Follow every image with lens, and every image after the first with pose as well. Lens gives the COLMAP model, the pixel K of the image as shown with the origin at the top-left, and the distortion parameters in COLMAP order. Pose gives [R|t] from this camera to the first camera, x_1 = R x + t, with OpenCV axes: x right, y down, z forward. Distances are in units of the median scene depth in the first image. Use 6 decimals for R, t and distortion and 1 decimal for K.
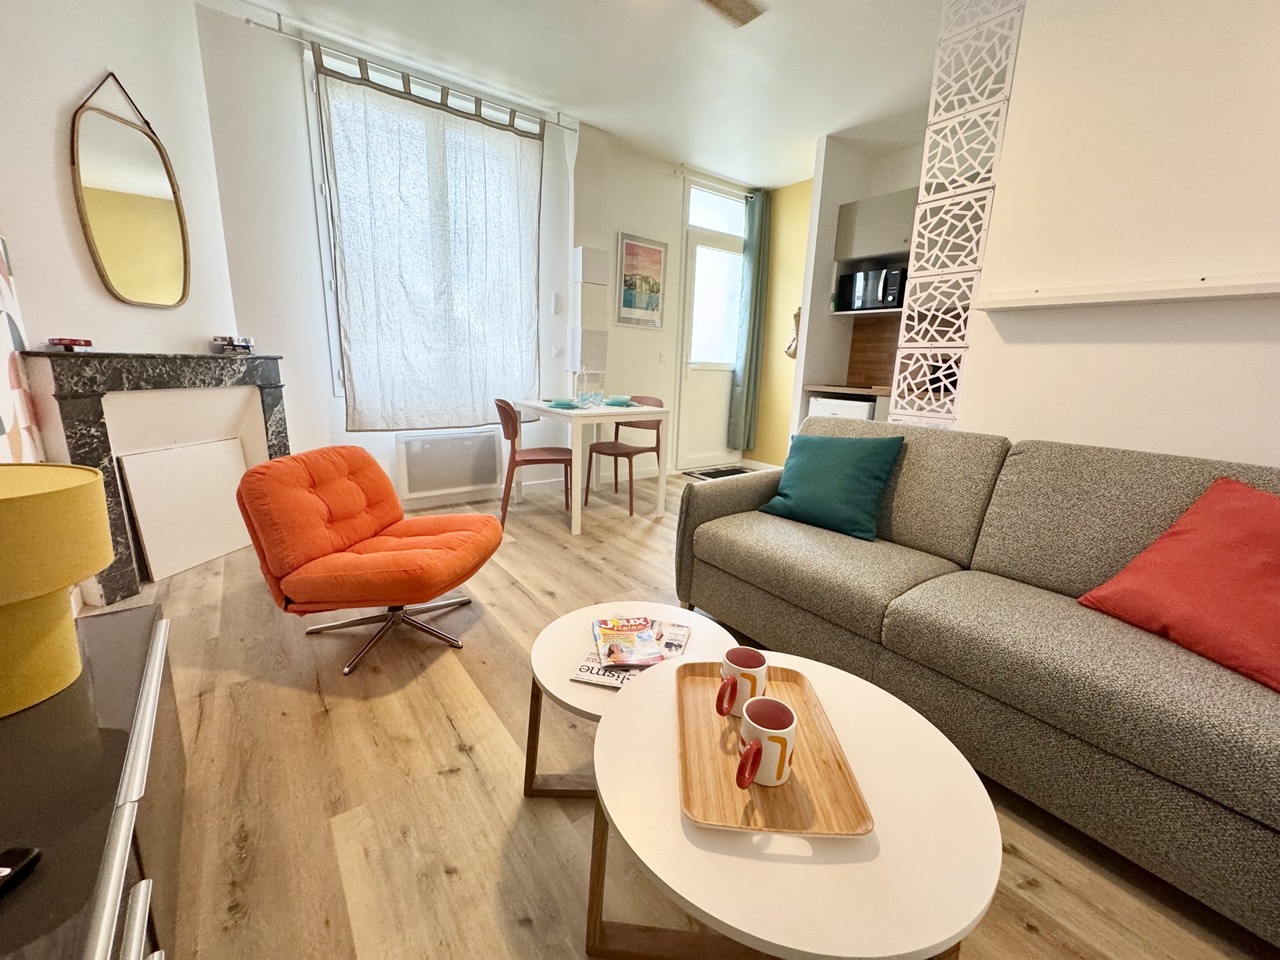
lens RADIAL K [[510.8, 0, 635.4], [0, 510.8, 478.6], [0, 0, 1]] dist [-0.004834, 0.001064]
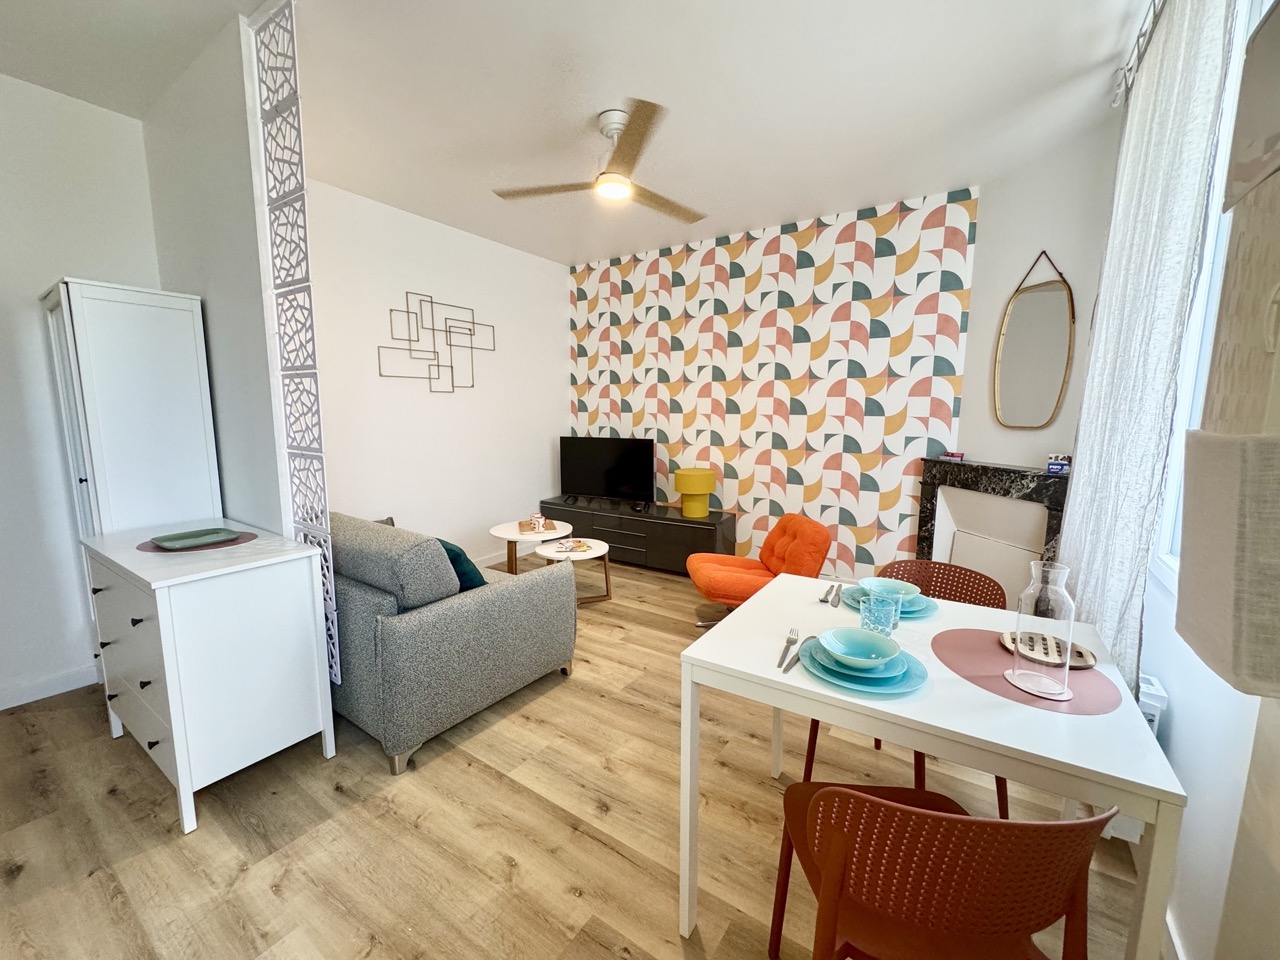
lens RADIAL K [[510.8, 0, 639.0], [0, 510.8, 478.9], [0, 0, 1]] dist [-0.004834, 0.001064]
pose [[-0.944998, 0.004841, -0.327041, 0.316181], [-0.108561, 0.938564, 0.327585, -0.541770], [0.308535, 0.345071, -0.886415, 1.897233]]
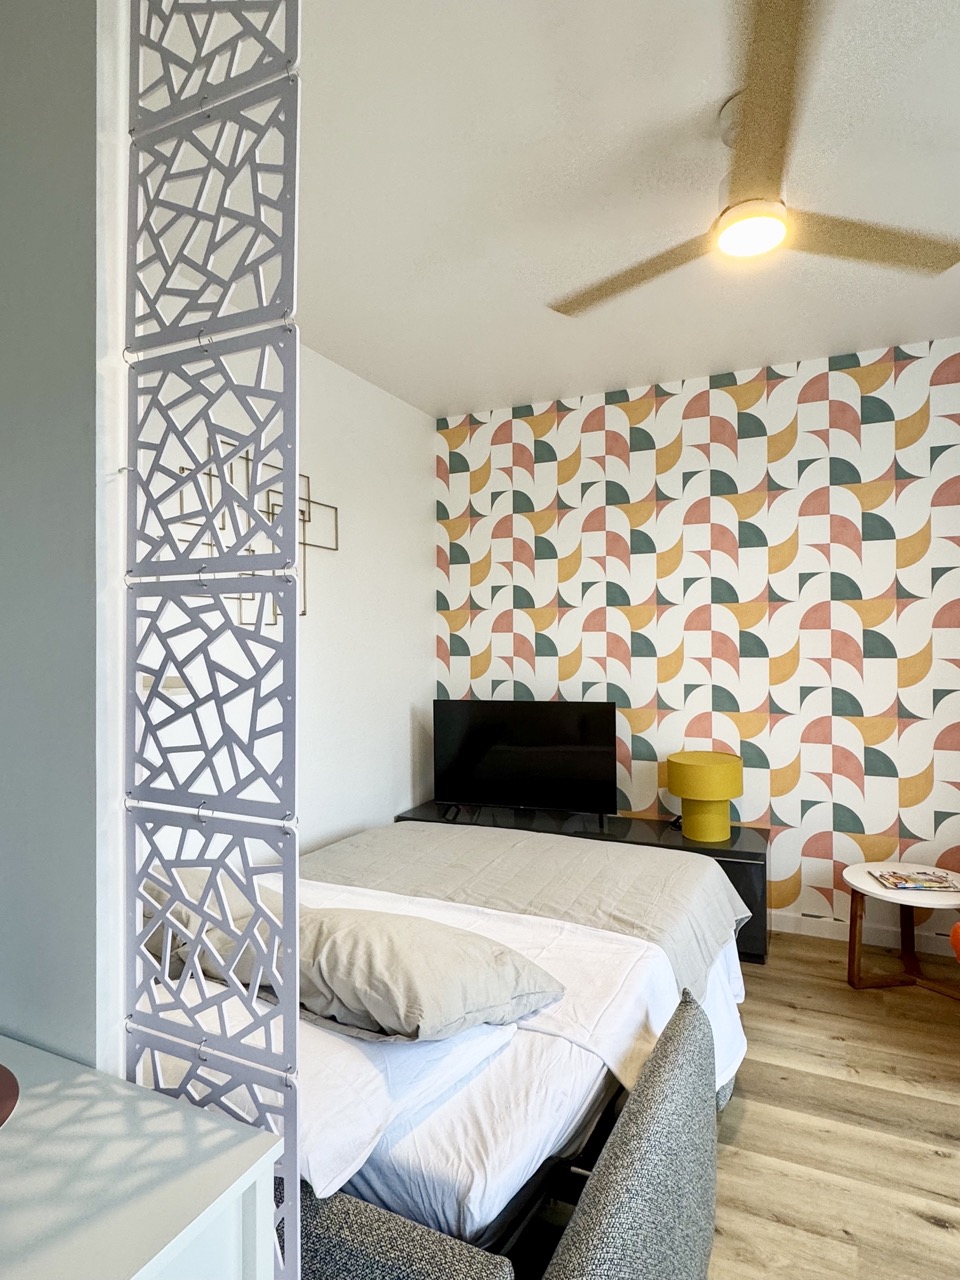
lens RADIAL K [[718.4, 0, 481.4], [0, 718.4, 638.9], [0, 0, 1]] dist [0.000287, -0.002698]
pose [[-0.886028, -0.031859, -0.462537, 0.615514], [-0.126028, 0.976621, 0.174148, -0.428070], [0.446175, 0.212593, -0.869329, 1.355802]]
